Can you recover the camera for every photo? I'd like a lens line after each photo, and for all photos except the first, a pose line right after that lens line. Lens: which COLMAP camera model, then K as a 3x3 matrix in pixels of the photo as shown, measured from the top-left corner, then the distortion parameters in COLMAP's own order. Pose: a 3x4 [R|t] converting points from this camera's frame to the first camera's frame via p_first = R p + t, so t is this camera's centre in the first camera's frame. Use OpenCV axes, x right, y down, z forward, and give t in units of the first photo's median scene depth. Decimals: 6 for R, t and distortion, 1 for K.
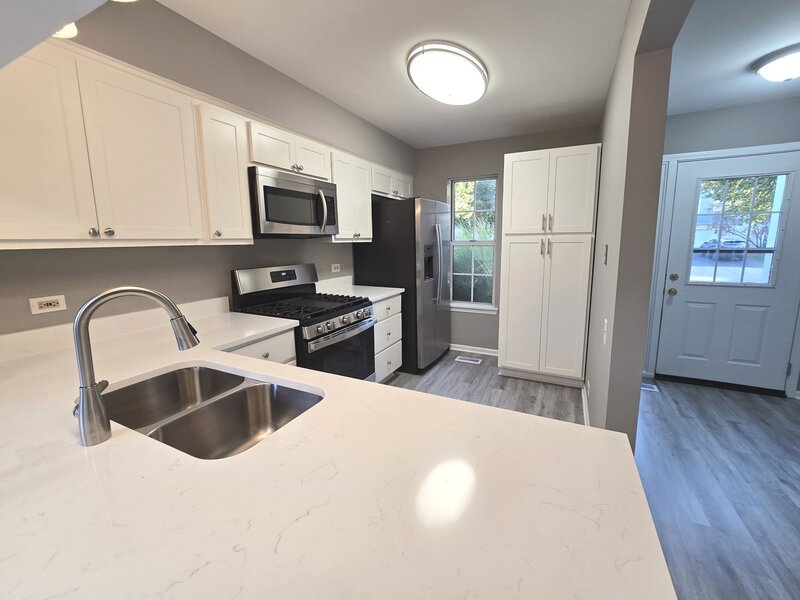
lens RADIAL K [[330.1, 0, 405.4], [0, 330.1, 287.6], [0, 0, 1]] dist [0.000549, 0.000247]
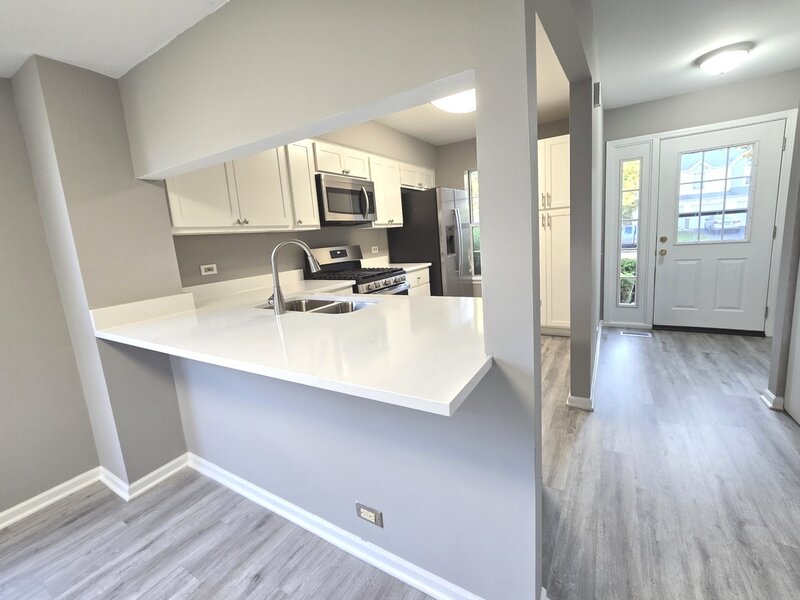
lens RADIAL K [[330.1, 0, 405.4], [0, 330.1, 287.6], [0, 0, 1]] dist [0.000549, 0.000247]
pose [[0.994422, -0.047351, -0.094248, 0.015906], [0.049215, 0.998634, 0.017550, 0.081610], [0.093289, -0.022090, 0.995394, -0.274249]]
